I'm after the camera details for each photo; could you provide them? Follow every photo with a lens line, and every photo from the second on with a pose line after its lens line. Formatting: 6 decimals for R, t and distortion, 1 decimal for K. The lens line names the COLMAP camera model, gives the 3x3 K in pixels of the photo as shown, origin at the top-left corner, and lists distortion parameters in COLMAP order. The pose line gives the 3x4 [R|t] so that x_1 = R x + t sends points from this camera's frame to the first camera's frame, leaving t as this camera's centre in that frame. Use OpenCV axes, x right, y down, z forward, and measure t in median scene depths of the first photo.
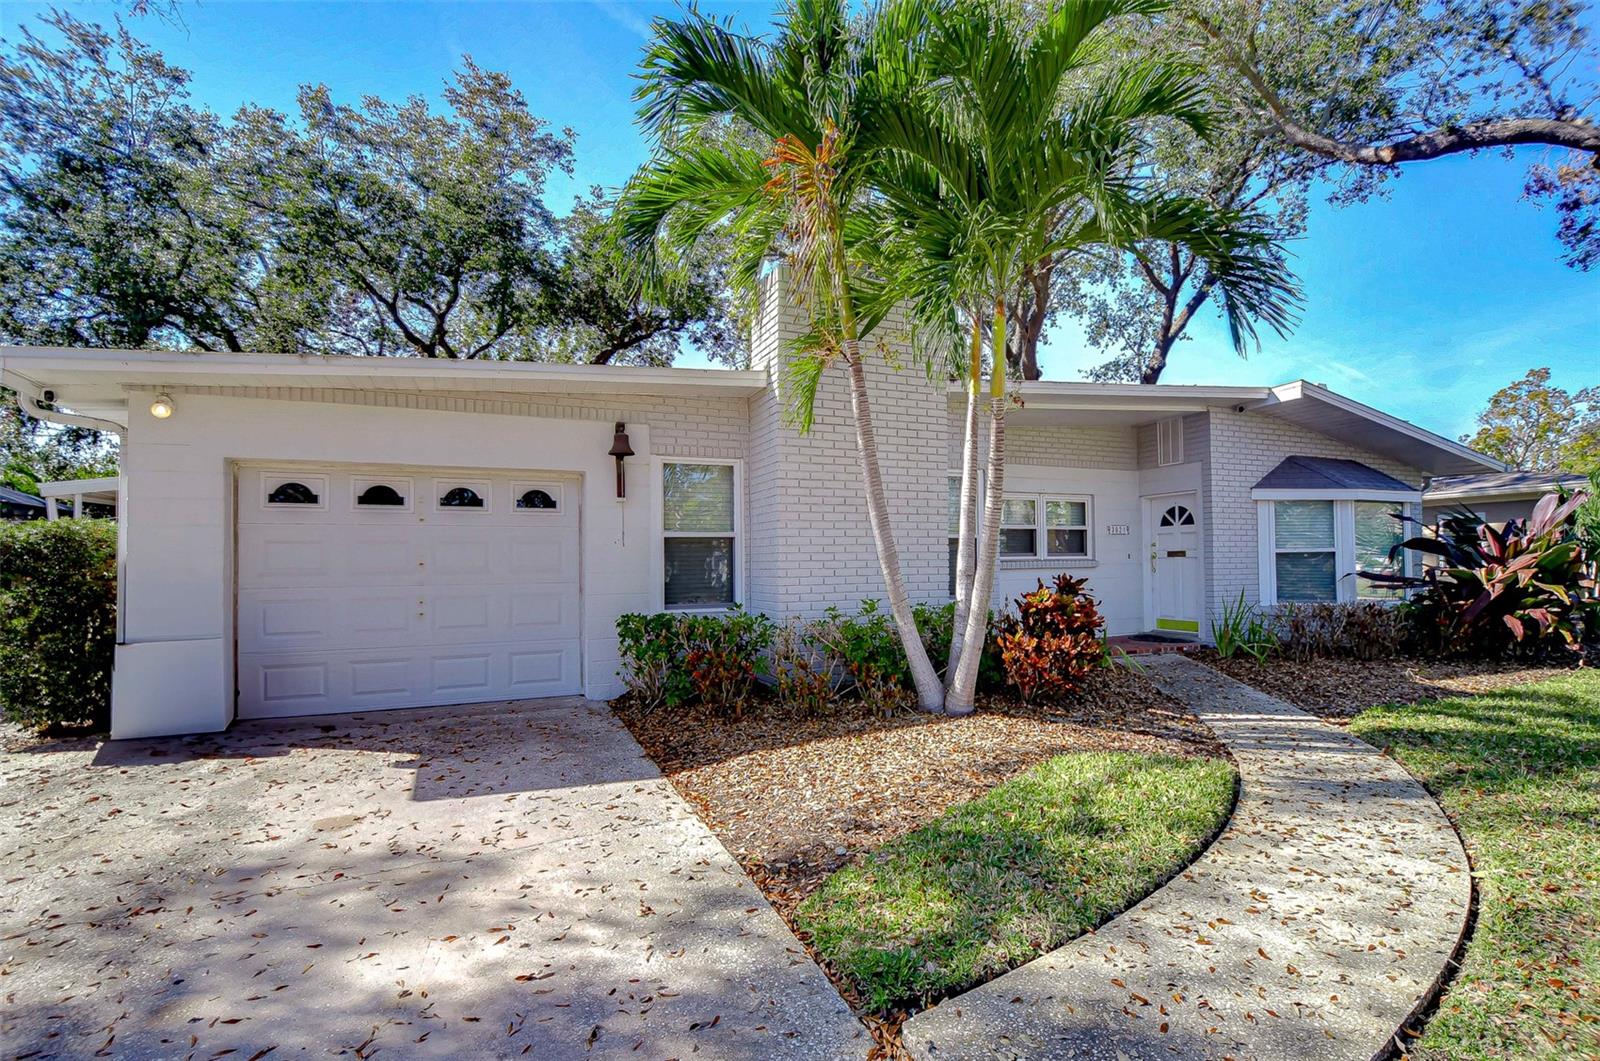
lens RADIAL K [[732.8, 0, 802.4], [0, 732.8, 552.7], [0, 0, 1]] dist [0.015604, -0.011625]
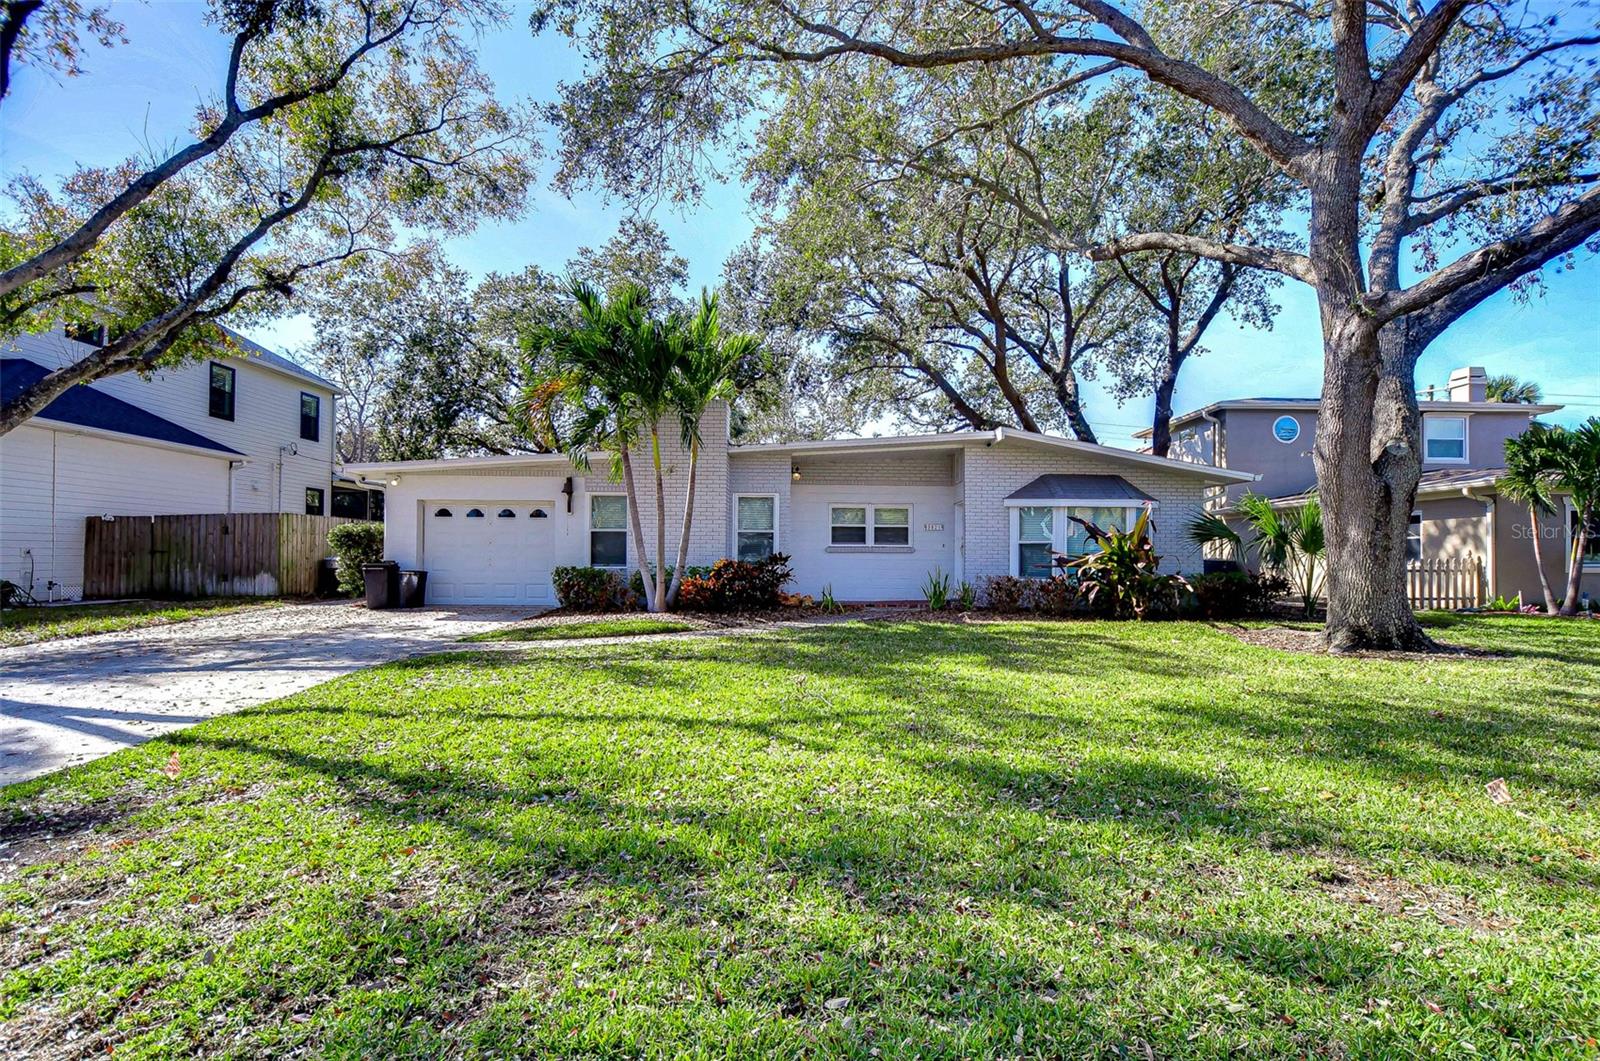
lens RADIAL K [[732.8, 0, 802.4], [0, 732.8, 552.7], [0, 0, 1]] dist [0.015604, -0.011625]
pose [[0.925975, 0.013499, -0.377344, 0.808017], [-0.011180, 0.999903, 0.008335, 0.010578], [0.377419, -0.003499, 0.926036, -0.488244]]
